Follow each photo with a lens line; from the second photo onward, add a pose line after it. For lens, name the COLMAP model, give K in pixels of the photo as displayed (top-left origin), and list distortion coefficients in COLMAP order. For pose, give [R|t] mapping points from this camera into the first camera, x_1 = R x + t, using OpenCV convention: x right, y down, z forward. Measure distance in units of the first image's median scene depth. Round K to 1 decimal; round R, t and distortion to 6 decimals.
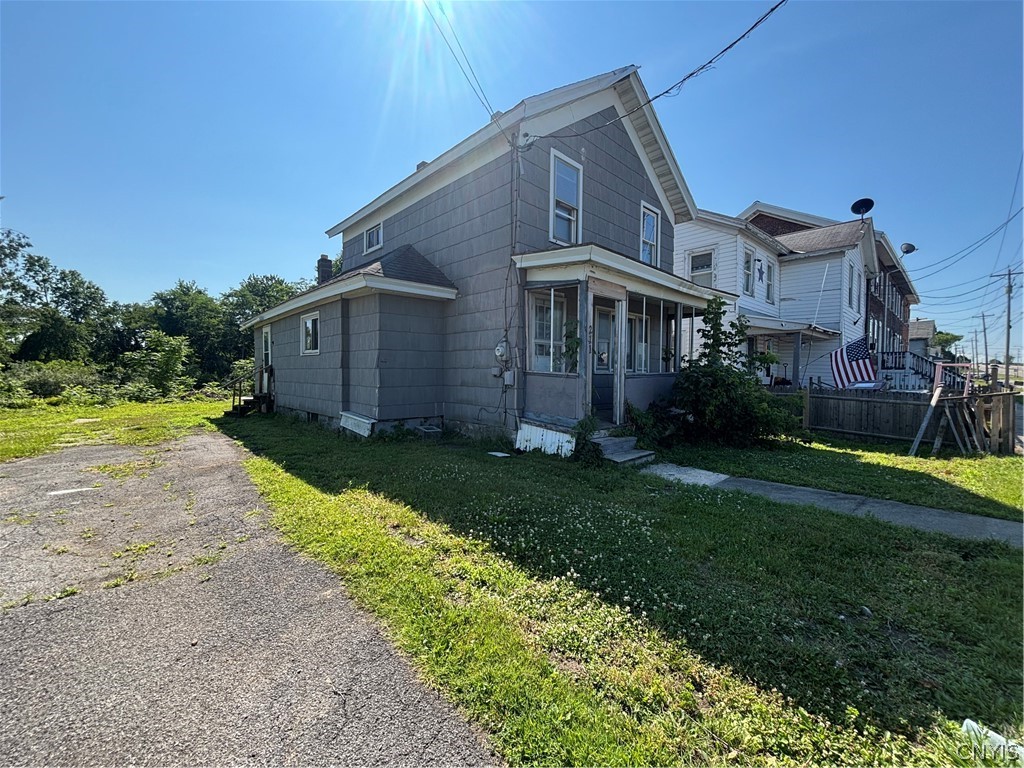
lens RADIAL K [[413.5, 0, 510.9], [0, 413.5, 383.9], [0, 0, 1]] dist [0.002320, -0.001817]
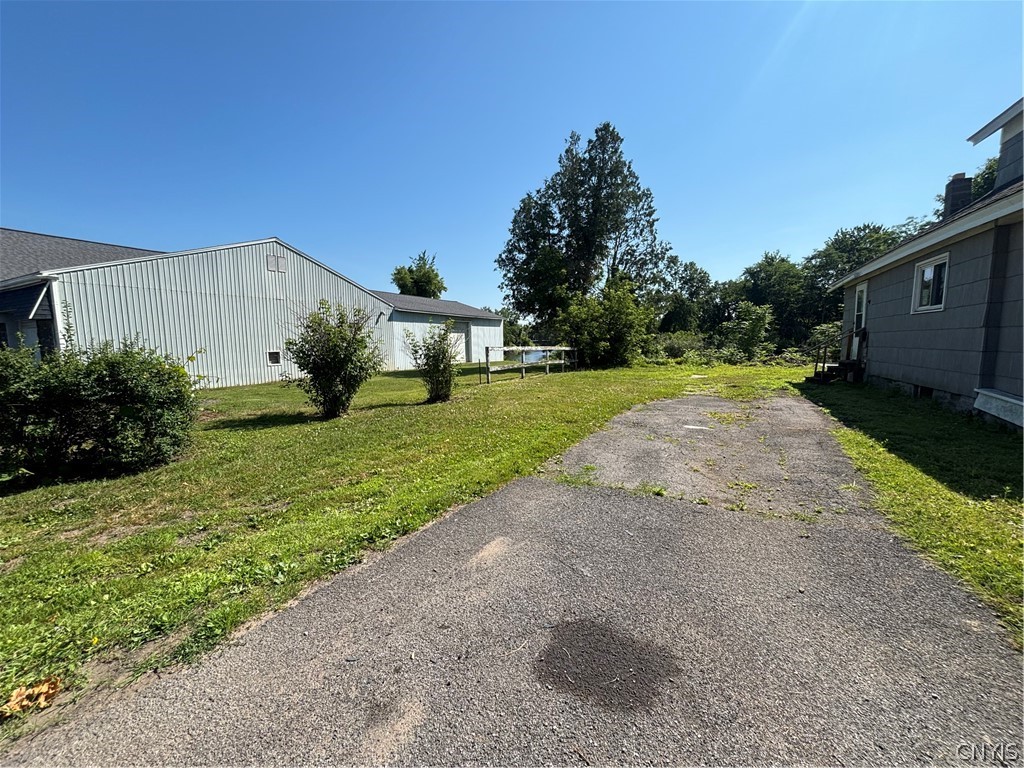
lens RADIAL K [[413.5, 0, 507.9], [0, 413.5, 380.9], [0, 0, 1]] dist [0.002320, -0.001817]
pose [[0.344579, 0.079277, -0.935404, -0.024566], [-0.009827, 0.996678, 0.080850, 0.005275], [0.938706, -0.018667, 0.344213, -0.015565]]
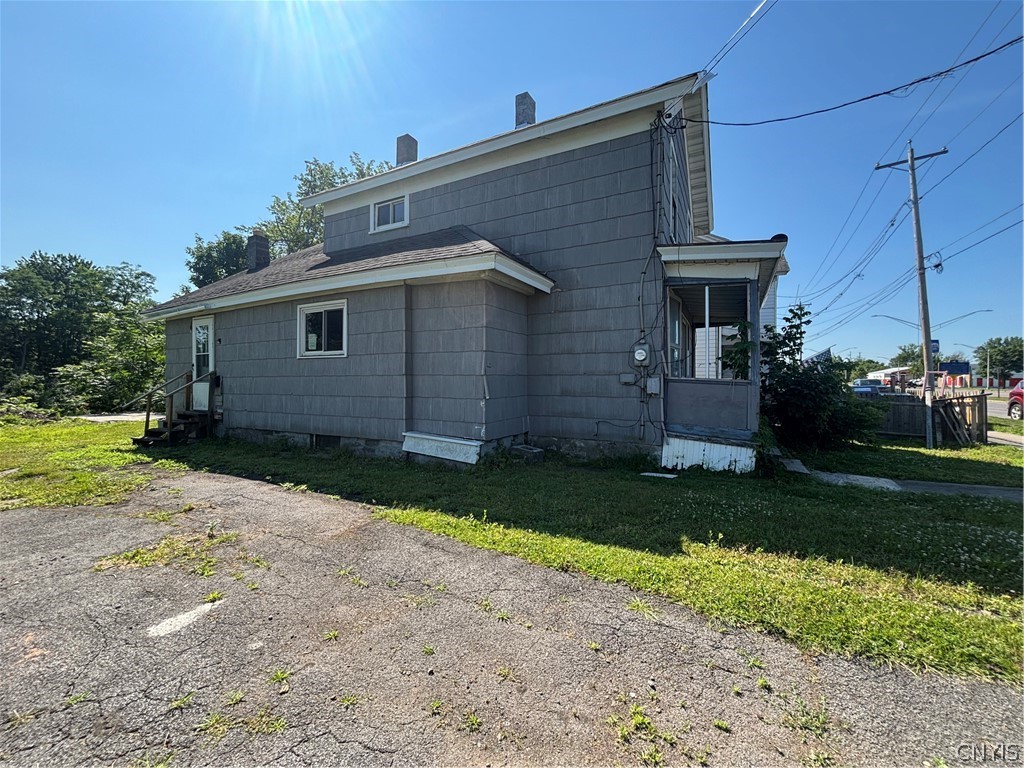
lens RADIAL K [[413.5, 0, 509.5], [0, 413.5, 383.7], [0, 0, 1]] dist [0.002320, -0.001817]
pose [[0.948872, -0.007225, 0.315578, -0.579524], [0.013307, 0.999765, -0.017122, -0.008090], [-0.315380, 0.020446, 0.948745, 0.270738]]
